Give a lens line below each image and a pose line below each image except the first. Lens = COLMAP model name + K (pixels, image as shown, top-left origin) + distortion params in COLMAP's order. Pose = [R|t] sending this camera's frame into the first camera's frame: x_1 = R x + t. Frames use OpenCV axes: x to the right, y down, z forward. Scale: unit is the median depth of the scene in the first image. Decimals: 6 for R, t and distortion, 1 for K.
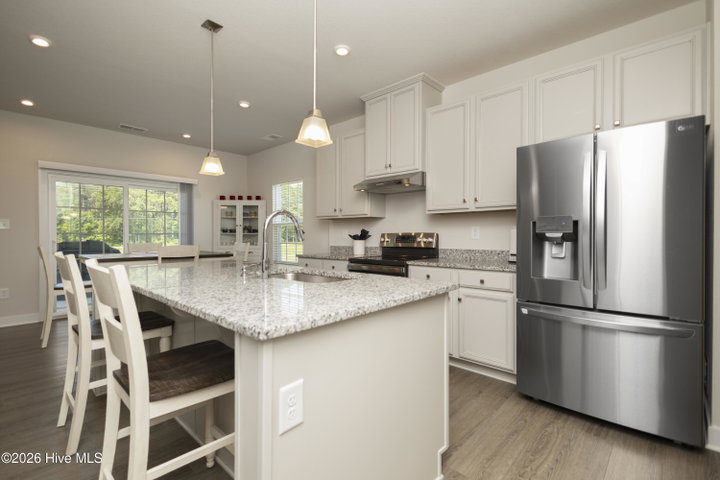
lens RADIAL K [[333.2, 0, 359.0], [0, 333.2, 241.4], [0, 0, 1]] dist [0.005481, -0.000148]
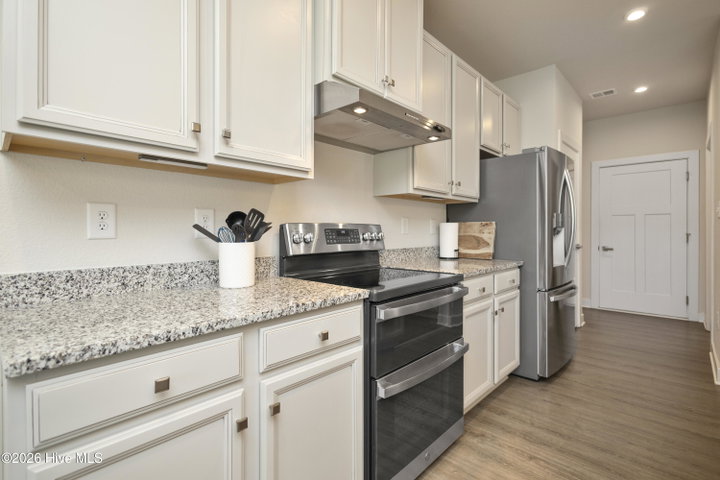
lens RADIAL K [[342.7, 0, 358.1], [0, 342.7, 233.2], [0, 0, 1]] dist [0.010230, -0.000492]
pose [[0.000689, -0.005424, 0.999985, -0.234751], [0.014787, 0.999876, 0.005413, -0.008304], [-0.999890, 0.014784, 0.000769, 0.606742]]
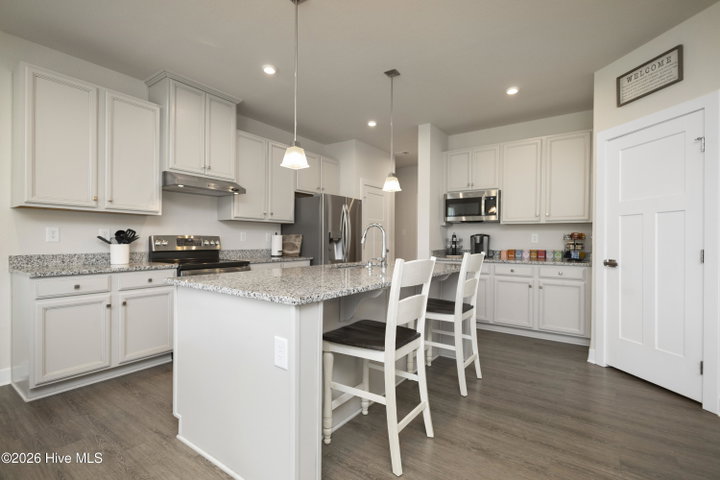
lens RADIAL K [[333.2, 0, 359.0], [0, 333.2, 241.4], [0, 0, 1]] dist [0.005481, -0.000148]
pose [[-0.134771, -0.003143, 0.990872, -0.545215], [0.008837, 0.999951, 0.004374, -0.005264], [-0.990837, 0.009346, -0.134737, 0.402429]]
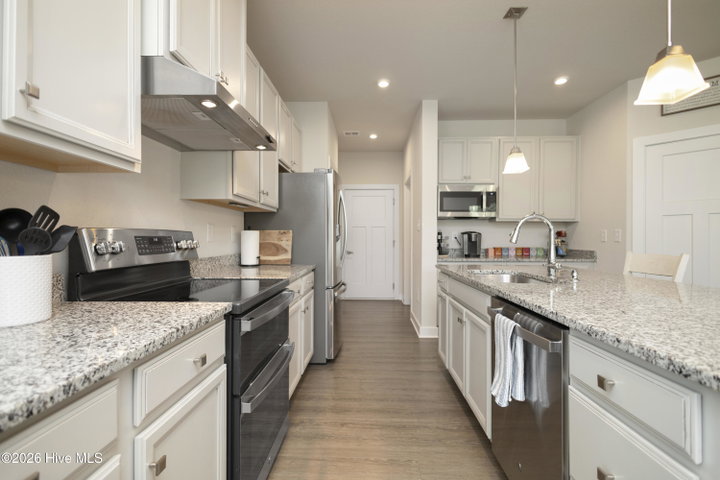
lens RADIAL K [[333.2, 0, 359.0], [0, 333.2, 241.4], [0, 0, 1]] dist [0.005481, -0.000148]
pose [[-0.655235, -0.005937, 0.755402, -0.214512], [0.010143, 0.999810, 0.016656, -0.009319], [-0.755357, 0.018576, -0.655050, 0.670901]]
